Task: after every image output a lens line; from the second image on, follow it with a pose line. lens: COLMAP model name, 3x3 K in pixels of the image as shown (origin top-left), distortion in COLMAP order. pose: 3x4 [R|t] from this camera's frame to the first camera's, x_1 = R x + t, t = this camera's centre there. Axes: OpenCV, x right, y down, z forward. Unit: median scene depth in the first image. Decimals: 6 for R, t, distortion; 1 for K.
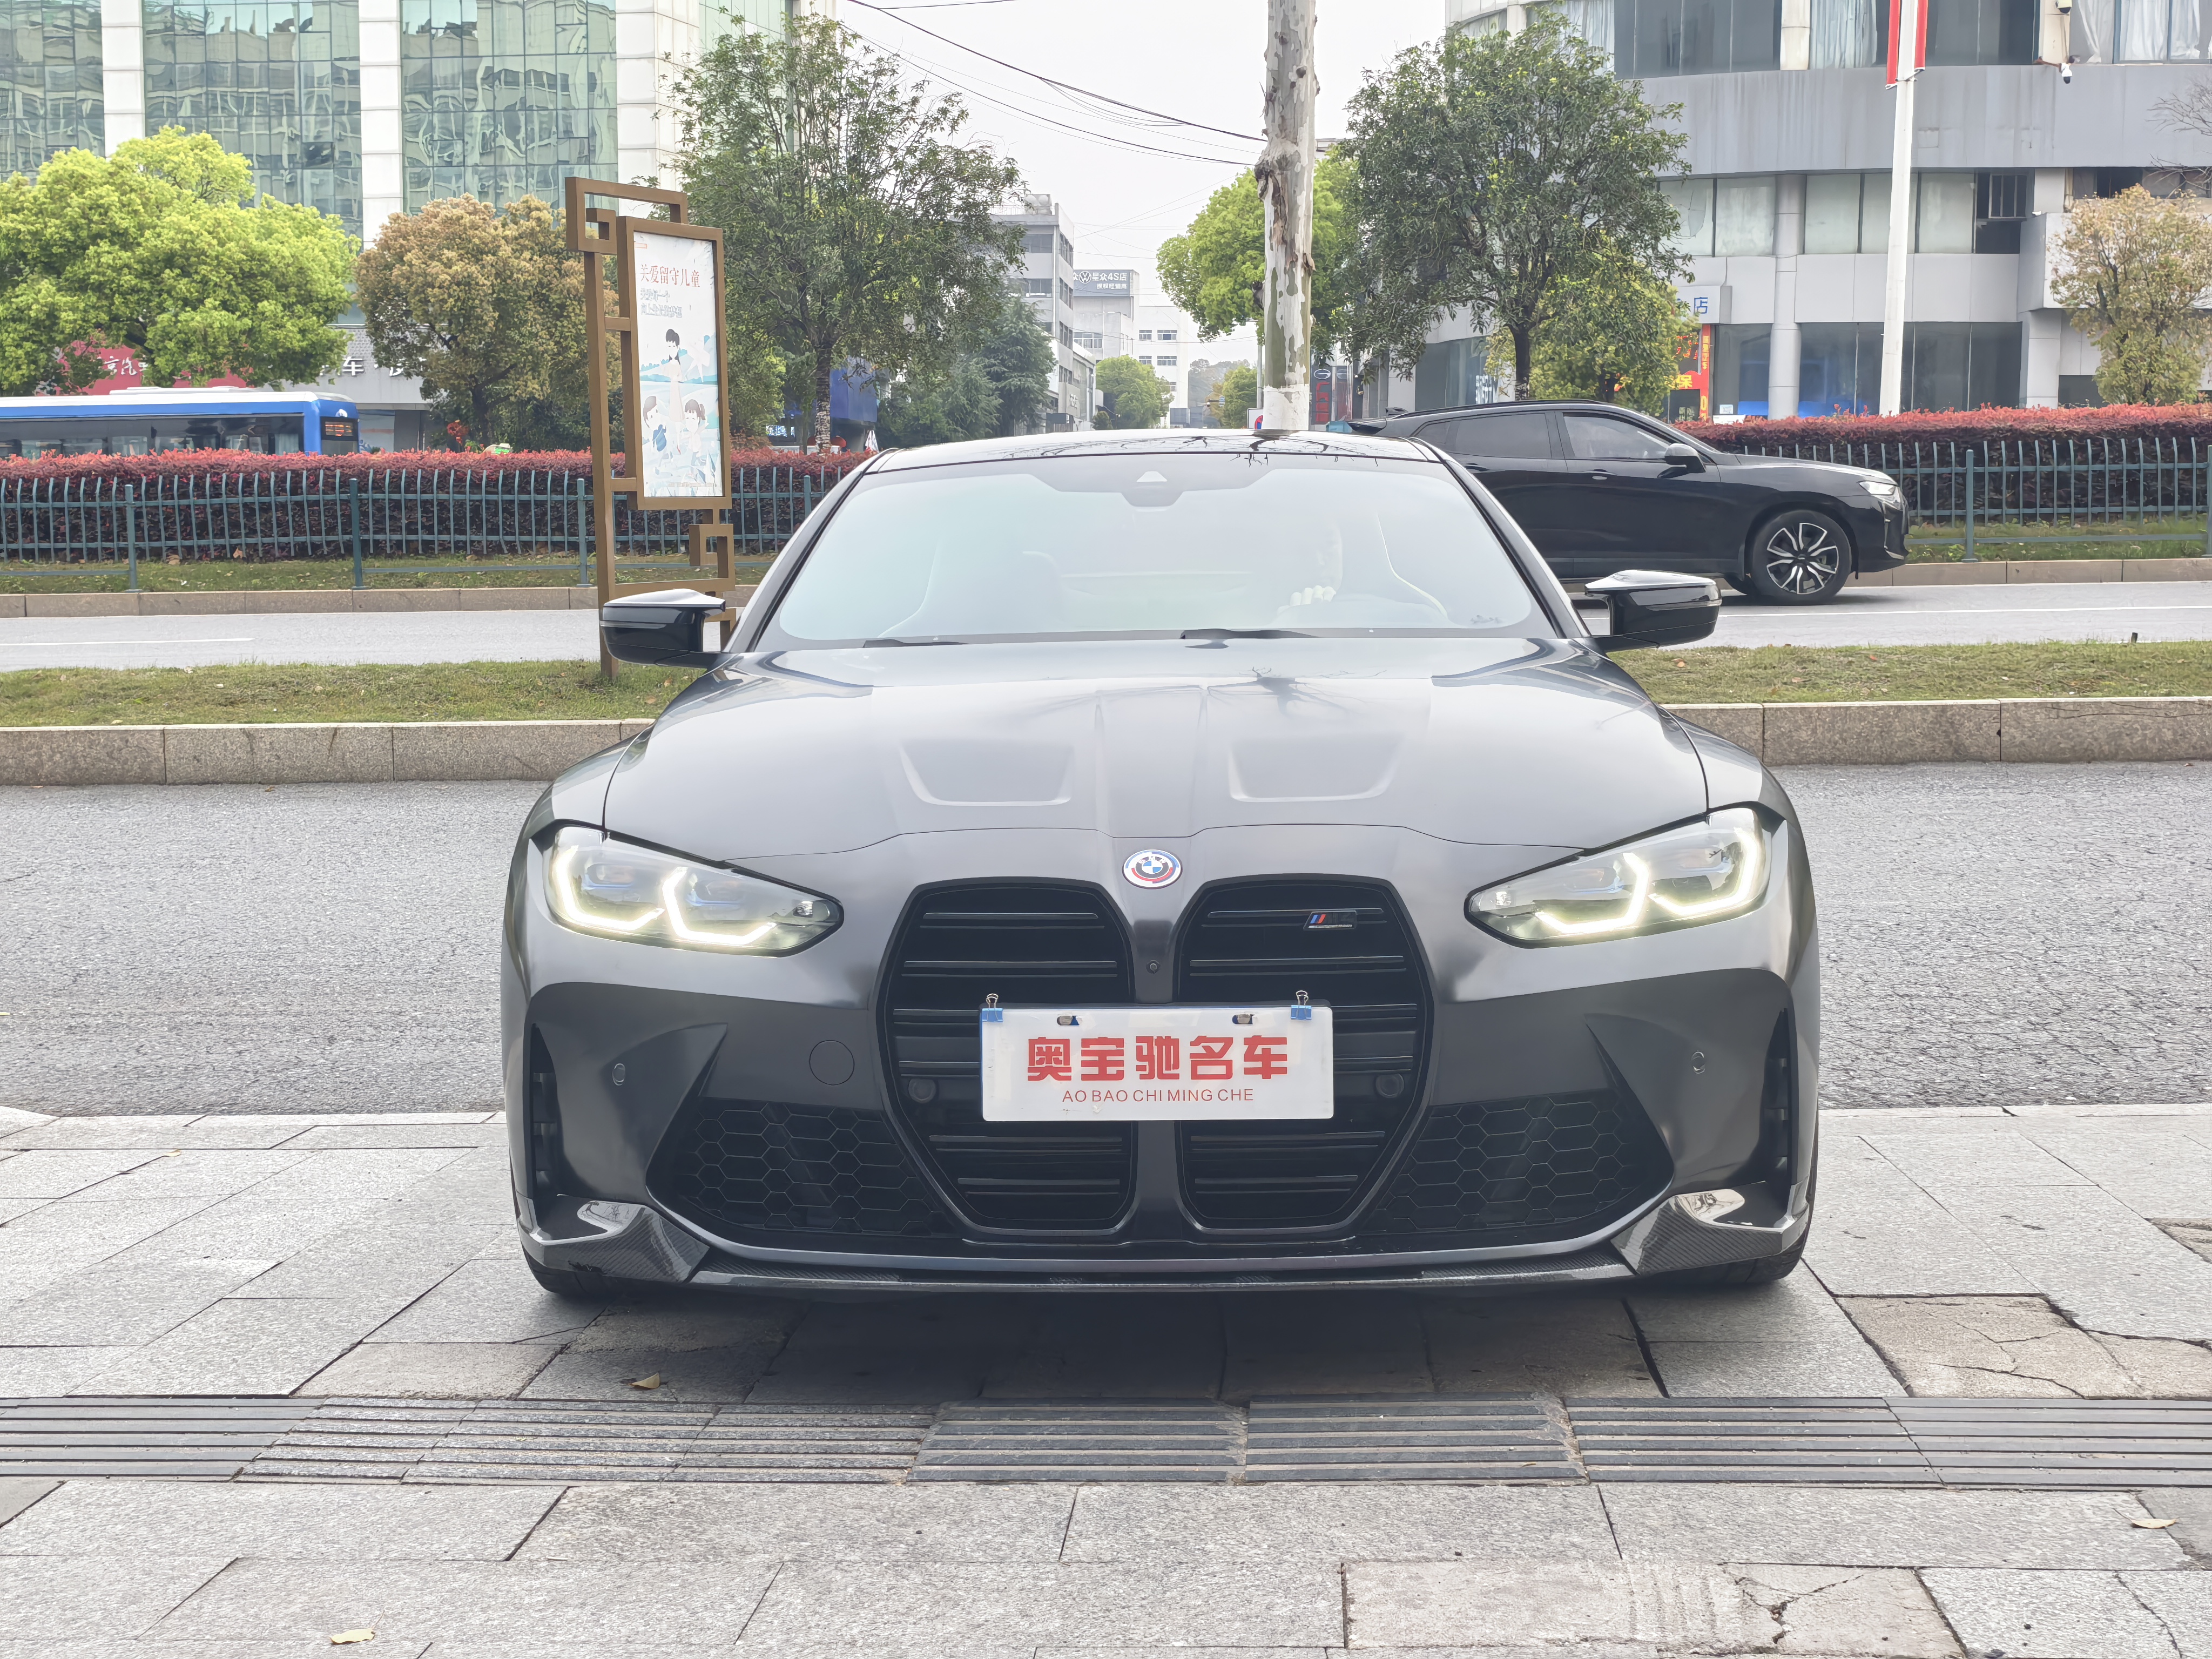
lens RADIAL K [[3116.7, 0, 1095.7], [0, 3116.7, 828.9], [0, 0, 1]] dist [0.231697, -0.922188]
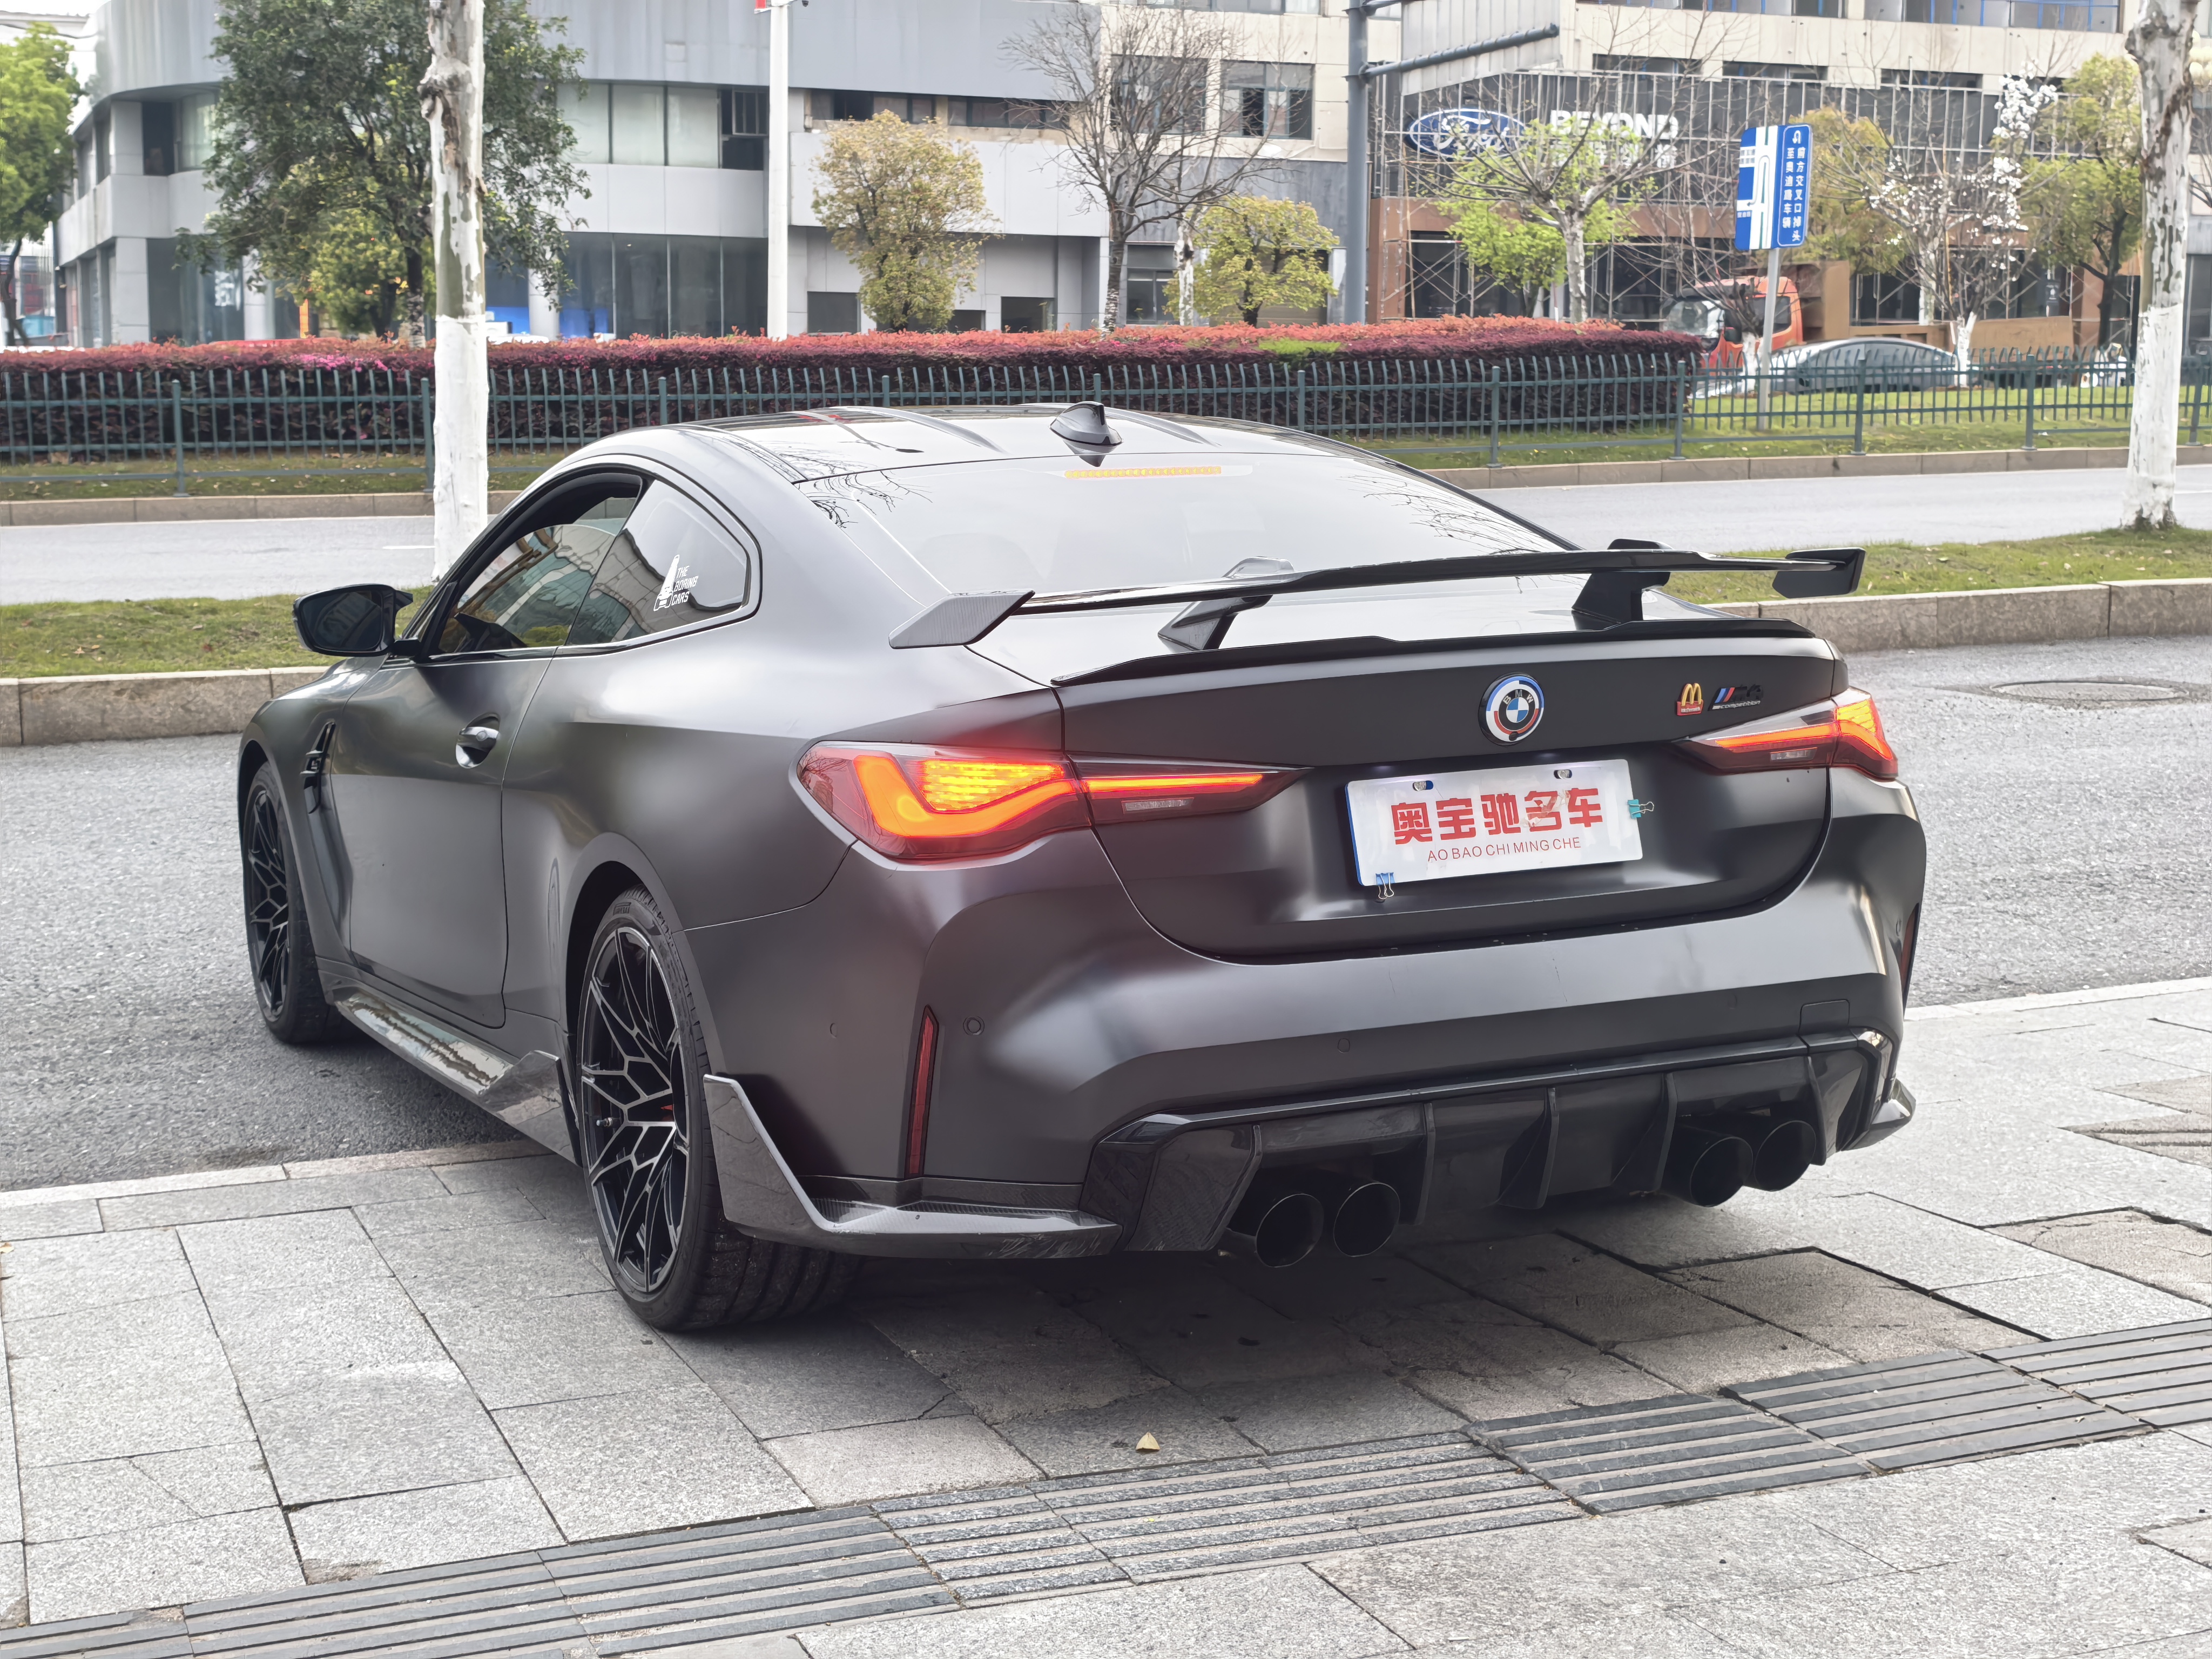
lens RADIAL K [[3116.7, 0, 1095.7], [0, 3116.7, 828.9], [0, 0, 1]] dist [0.231697, -0.922188]
pose [[0.915359, -0.051330, 0.399354, -0.070546], [0.038819, 0.998471, 0.039358, -0.006894], [-0.400763, -0.020524, 0.915952, 0.016124]]
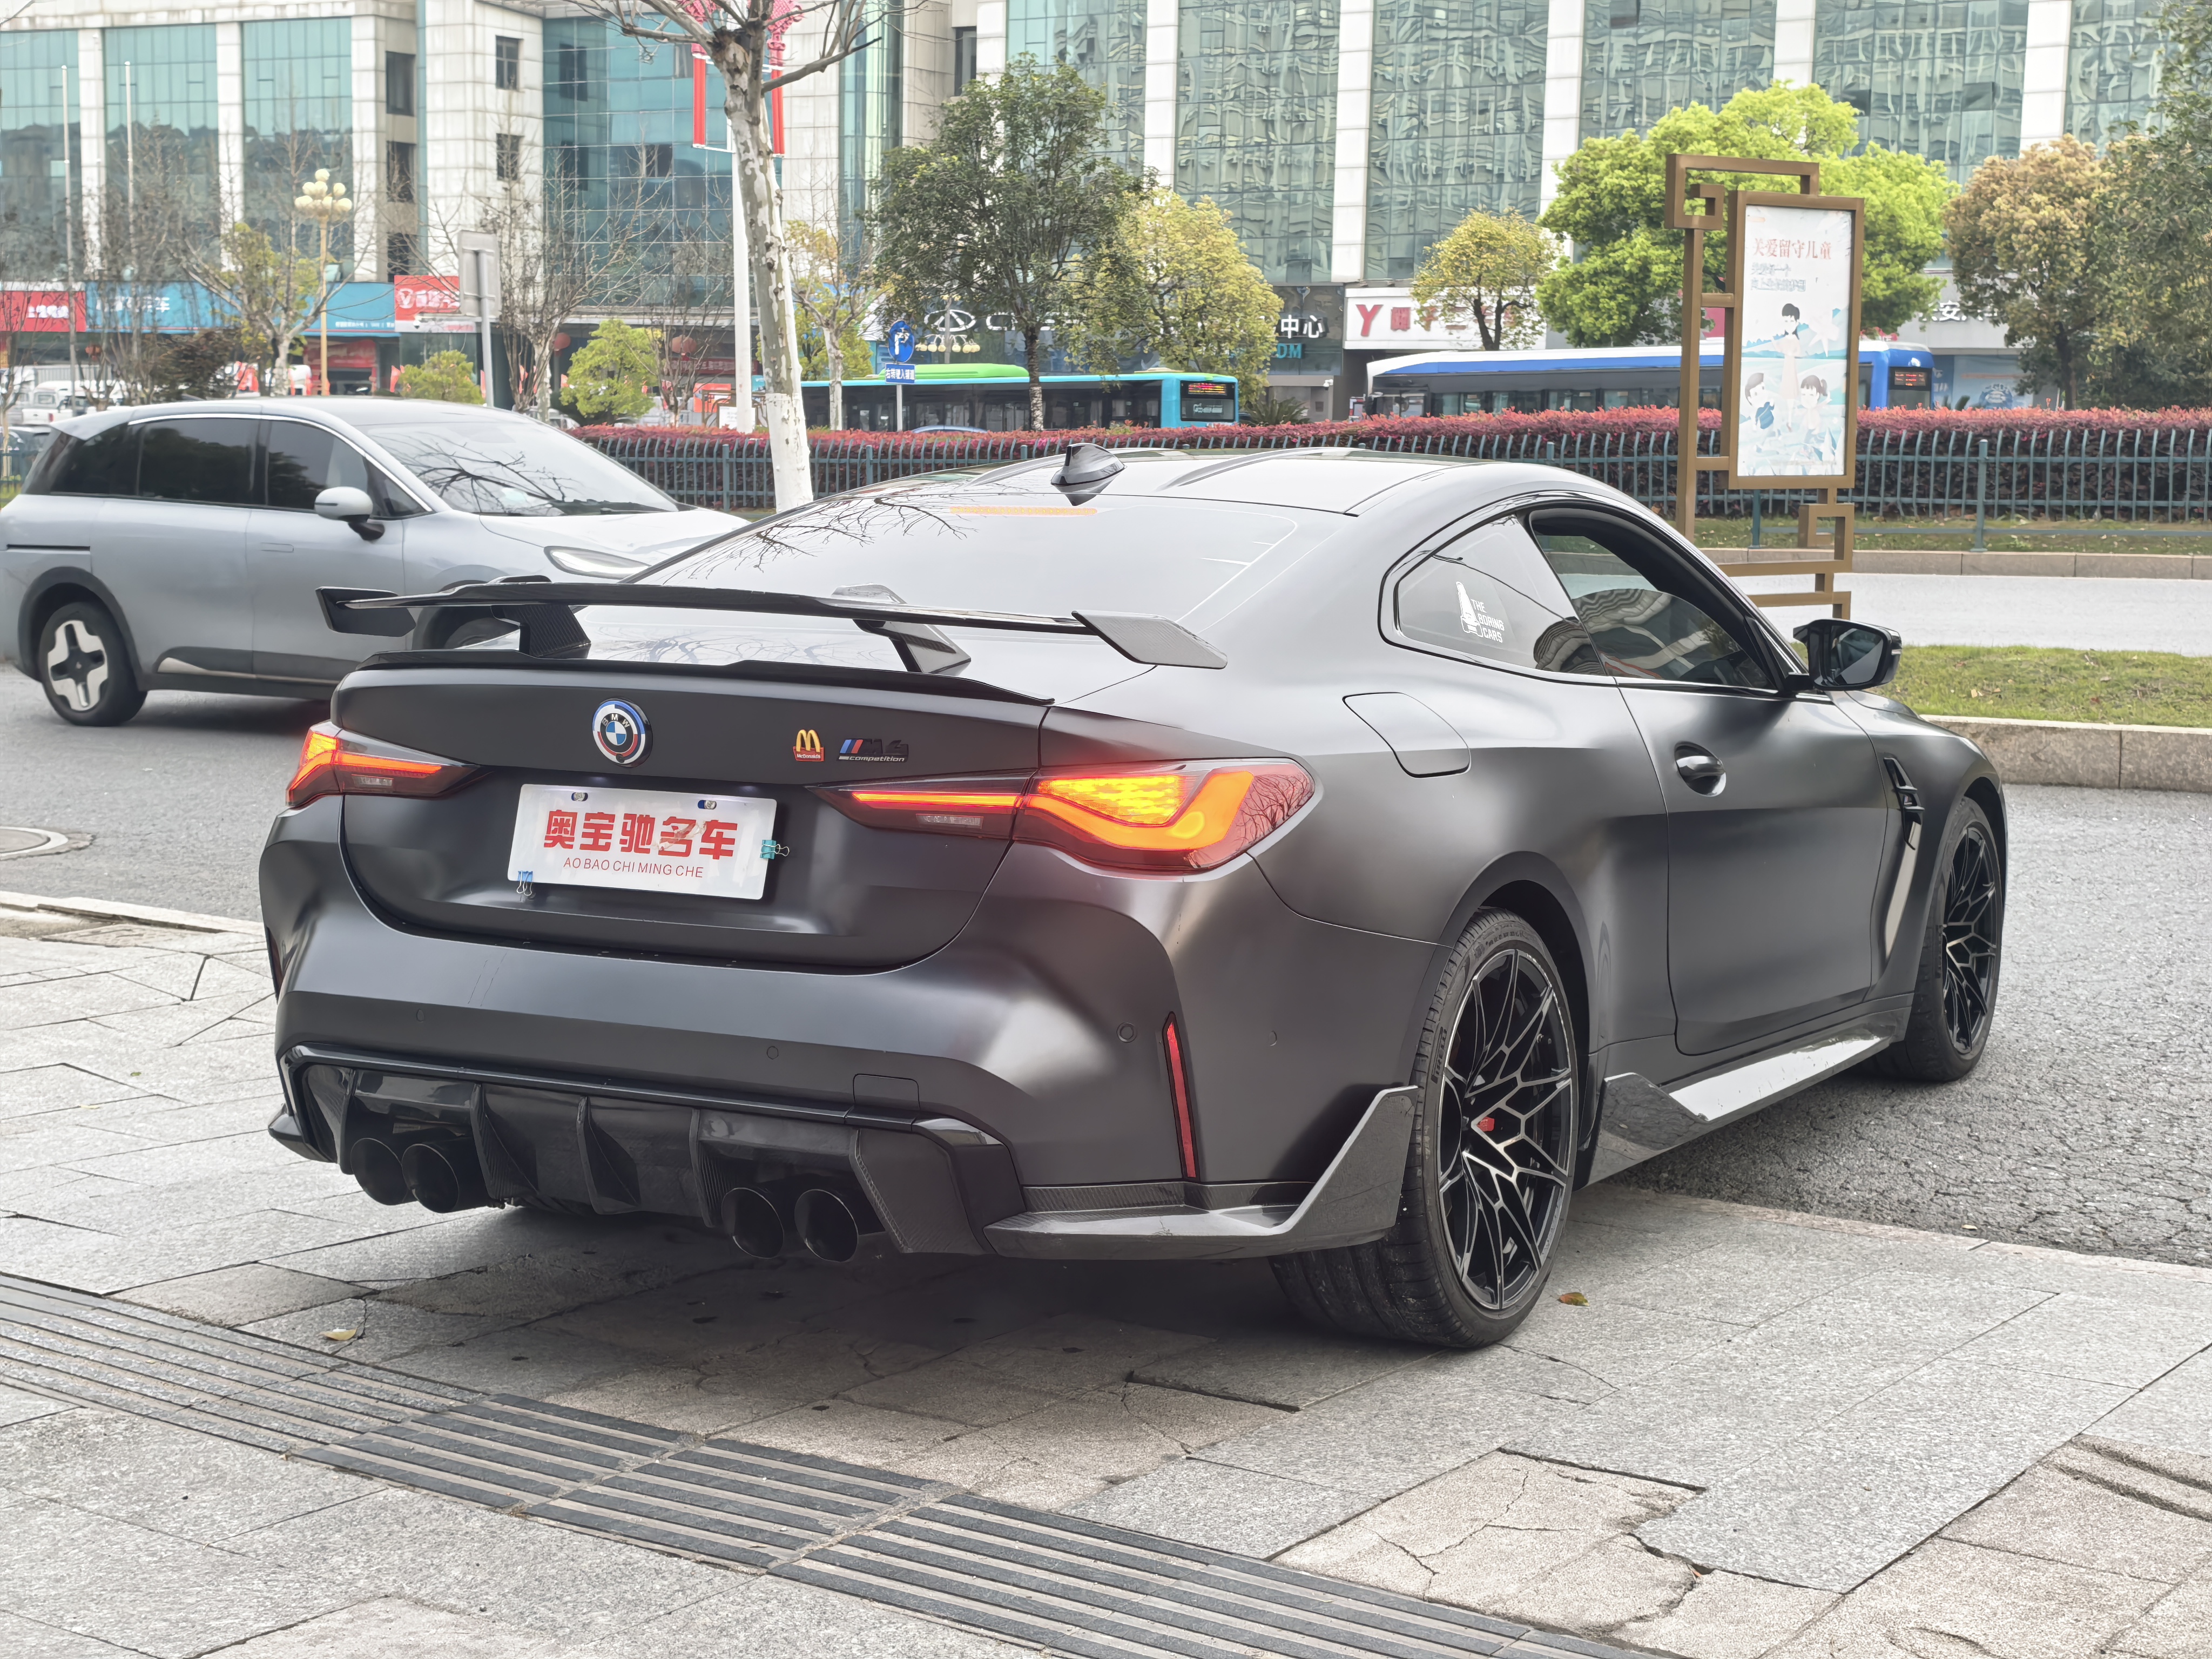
lens RADIAL K [[3116.7, 0, 1095.7], [0, 3116.7, 828.9], [0, 0, 1]] dist [0.231697, -0.922188]
pose [[0.862083, 0.079700, -0.500460, 0.083956], [-0.070290, 0.996815, 0.037666, -0.008461], [0.501868, 0.002706, 0.864940, 0.021452]]
